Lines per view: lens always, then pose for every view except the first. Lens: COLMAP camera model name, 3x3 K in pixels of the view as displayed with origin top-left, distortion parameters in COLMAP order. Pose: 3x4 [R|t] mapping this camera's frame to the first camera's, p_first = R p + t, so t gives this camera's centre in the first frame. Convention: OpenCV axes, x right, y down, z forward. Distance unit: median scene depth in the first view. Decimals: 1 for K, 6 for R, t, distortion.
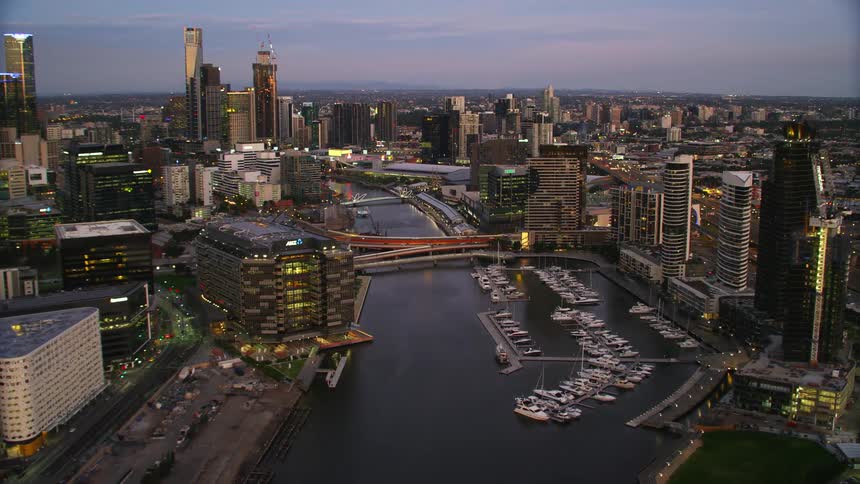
lens RADIAL K [[876.7, 0, 430.0], [0, 876.7, 242.0], [0, 0, 1]] dist [-0.158149, 0.010064]
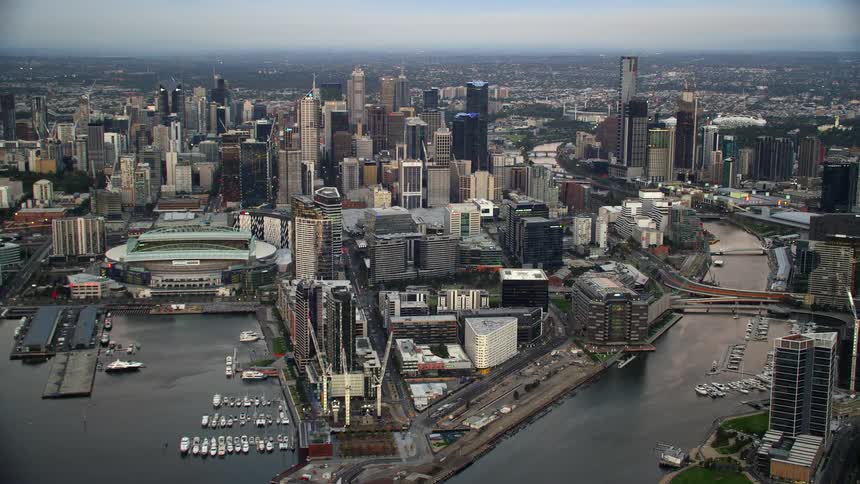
lens RADIAL K [[870.5, 0, 430.0], [0, 870.5, 242.0], [0, 0, 1]] dist [0.008085, 0.005190]
pose [[0.881529, 0.080380, -0.465237, 0.301407], [-0.085185, 0.996307, 0.010726, -0.083268], [0.464381, 0.030176, 0.885121, -0.748453]]
